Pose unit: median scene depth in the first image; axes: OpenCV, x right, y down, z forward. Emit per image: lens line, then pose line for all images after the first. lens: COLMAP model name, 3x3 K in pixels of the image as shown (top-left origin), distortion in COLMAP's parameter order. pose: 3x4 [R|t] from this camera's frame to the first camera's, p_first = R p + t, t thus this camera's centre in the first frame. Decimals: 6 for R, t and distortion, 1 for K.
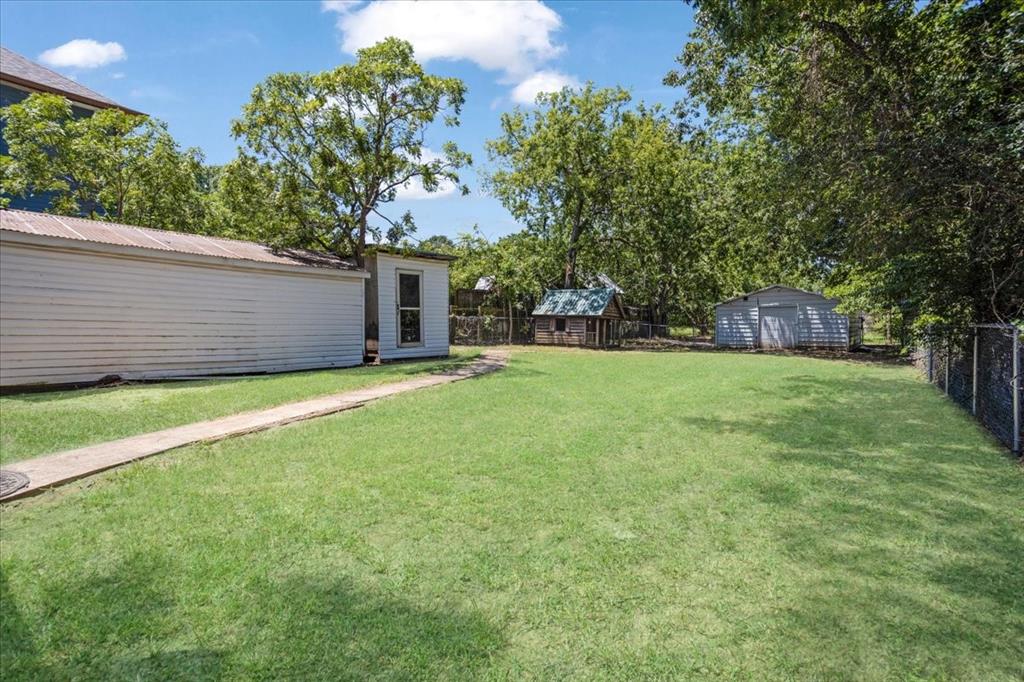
lens RADIAL K [[492.5, 0, 511.4], [0, 492.5, 341.1], [0, 0, 1]] dist [-0.037863, 0.014930]
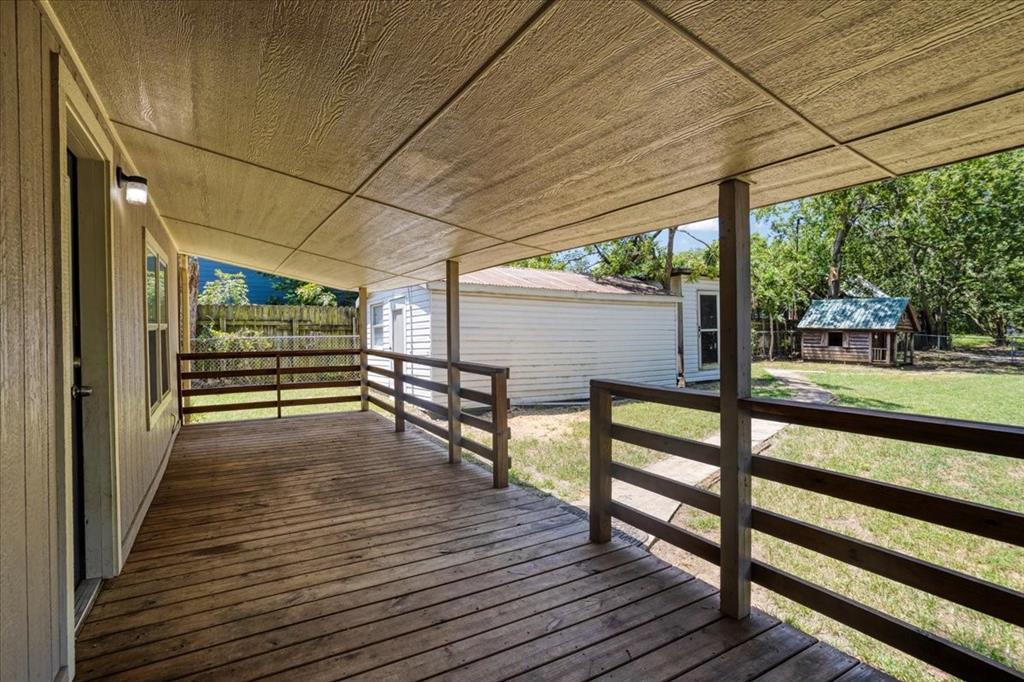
lens RADIAL K [[492.5, 0, 511.2], [0, 492.5, 337.0], [0, 0, 1]] dist [-0.037863, 0.014930]
pose [[0.931187, -0.001843, -0.364538, -0.129455], [-0.004519, 0.999852, -0.016598, -0.020566], [0.364515, 0.017103, 0.931040, -0.026250]]
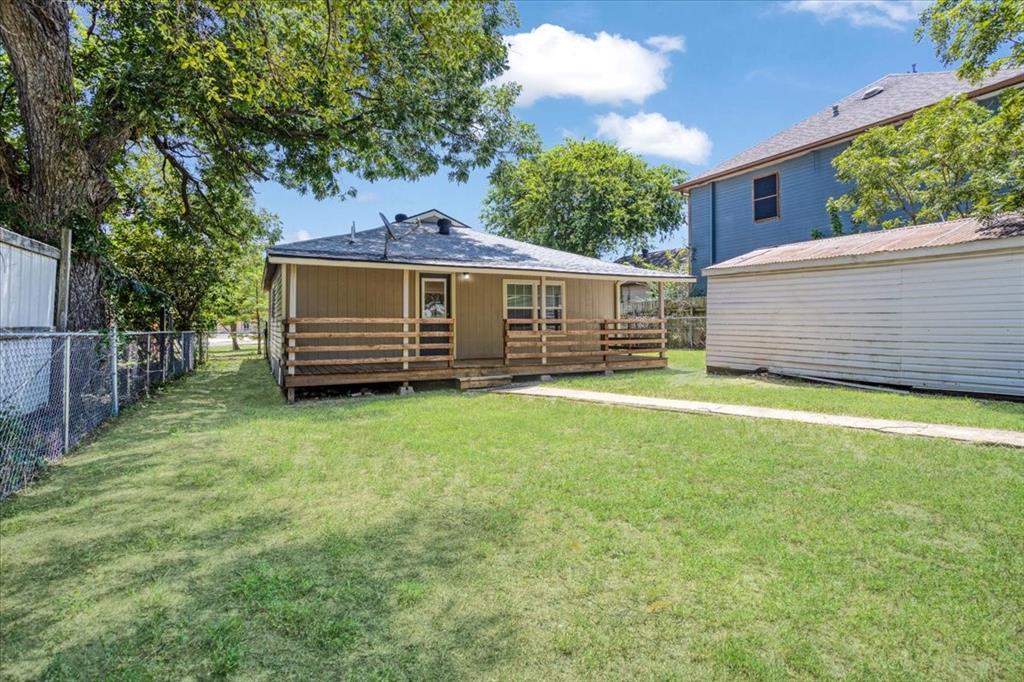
lens RADIAL K [[492.5, 0, 511.9], [0, 492.5, 336.7], [0, 0, 1]] dist [-0.037863, 0.014930]
pose [[-0.426417, 0.015940, -0.904386, 0.209239], [-0.025653, 0.999229, 0.029707, -0.010714], [0.904163, 0.035867, -0.425680, 0.319113]]
